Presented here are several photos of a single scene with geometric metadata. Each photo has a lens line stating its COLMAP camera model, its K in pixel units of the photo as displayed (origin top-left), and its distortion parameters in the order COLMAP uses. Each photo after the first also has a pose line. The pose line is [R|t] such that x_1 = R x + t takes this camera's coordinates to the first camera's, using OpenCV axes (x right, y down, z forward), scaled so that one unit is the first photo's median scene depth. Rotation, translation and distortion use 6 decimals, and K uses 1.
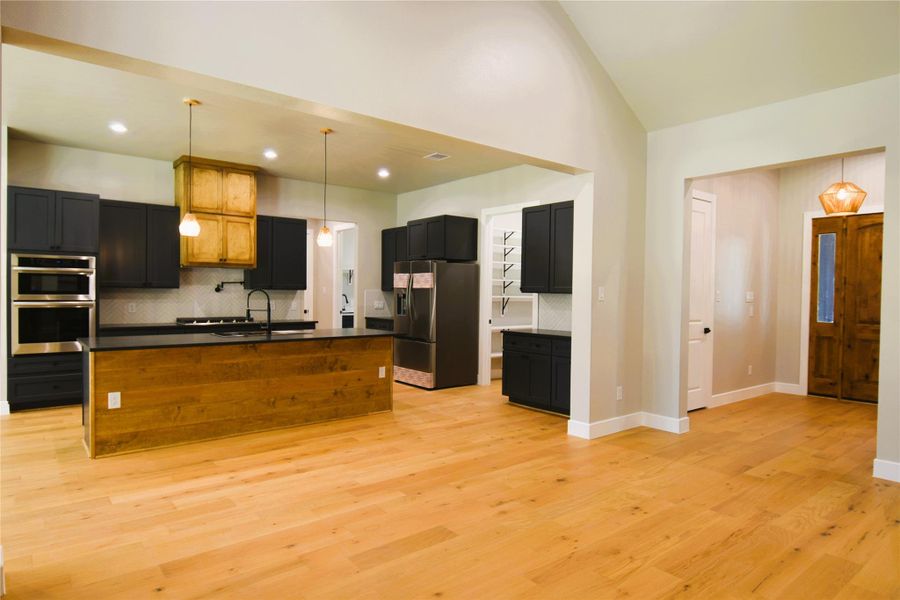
lens RADIAL K [[532.3, 0, 443.4], [0, 532.3, 301.0], [0, 0, 1]] dist [0.028276, -0.037514]
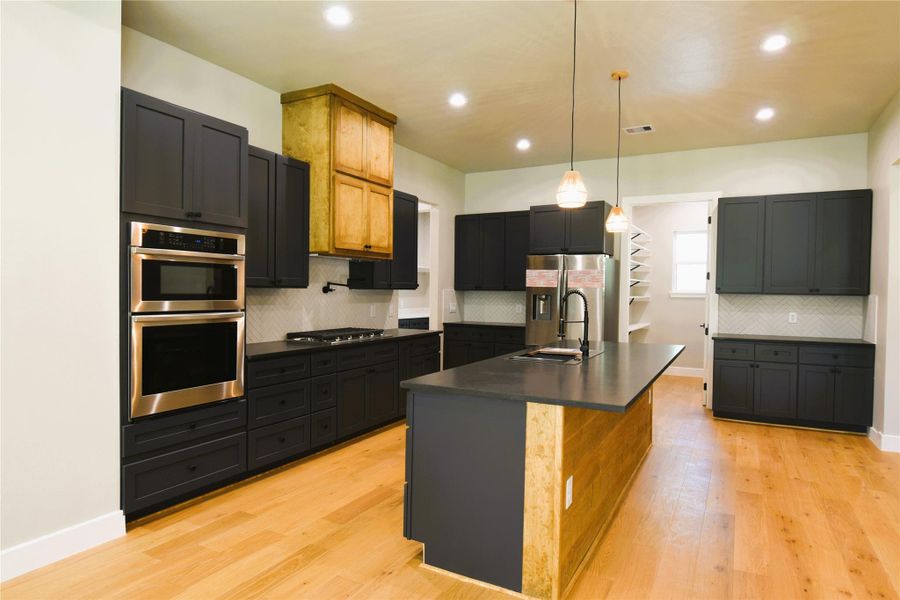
lens RADIAL K [[532.3, 0, 443.4], [0, 532.3, 301.0], [0, 0, 1]] dist [0.028276, -0.037514]
pose [[0.923639, -0.007850, 0.383183, -0.671756], [0.005157, 0.999954, 0.008056, -0.013843], [-0.383229, -0.005465, 0.923637, 0.378007]]
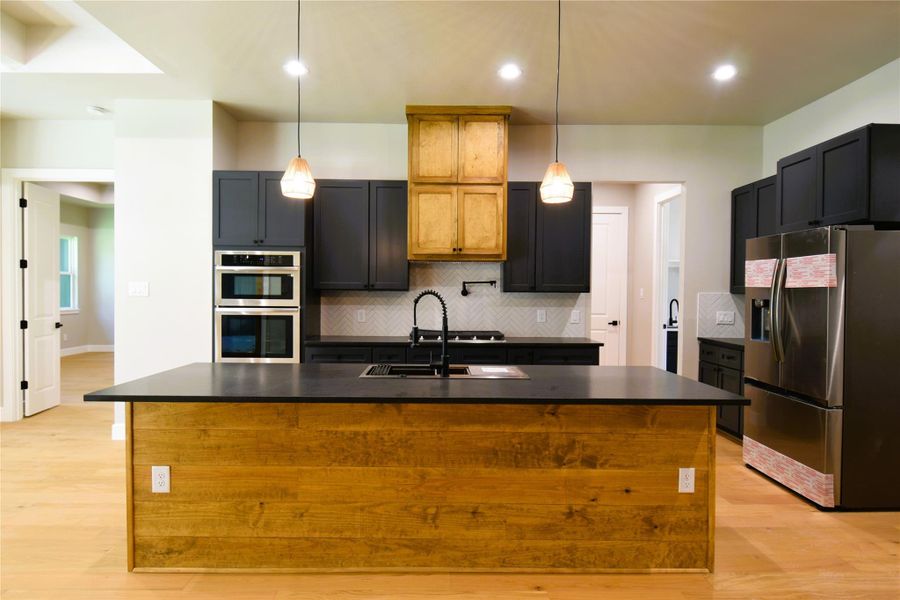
lens RADIAL K [[532.3, 0, 443.4], [0, 532.3, 301.0], [0, 0, 1]] dist [0.028276, -0.037514]
pose [[0.787523, 0.006351, -0.616253, -0.002436], [-0.009884, 0.999948, -0.002326, -0.009774], [0.616206, 0.007923, 0.787545, 0.512116]]
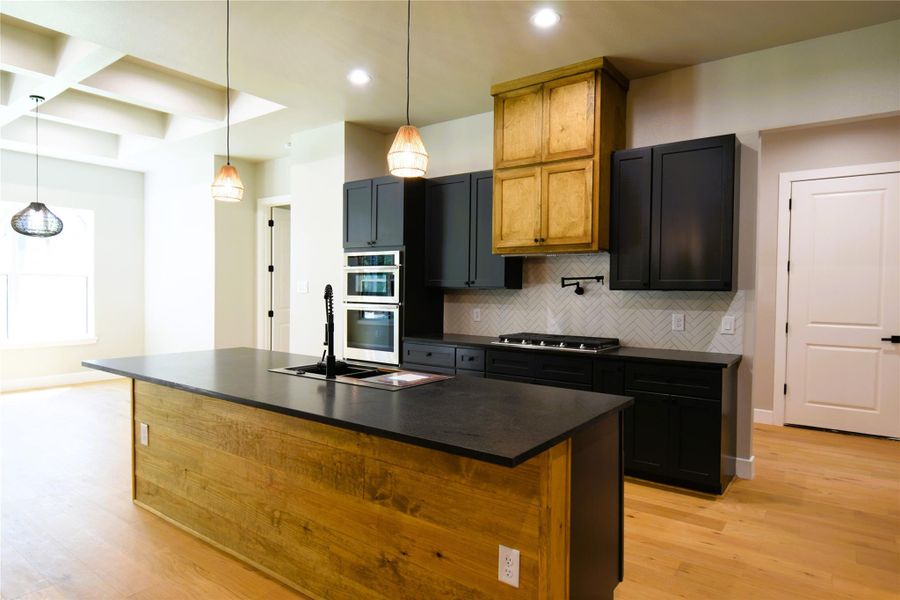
lens RADIAL K [[532.3, 0, 443.4], [0, 532.3, 301.0], [0, 0, 1]] dist [0.028276, -0.037514]
pose [[0.253322, 0.013632, -0.967286, 0.153909], [-0.024223, 0.999677, 0.007745, -0.012857], [0.967079, 0.021468, 0.253571, 0.857191]]
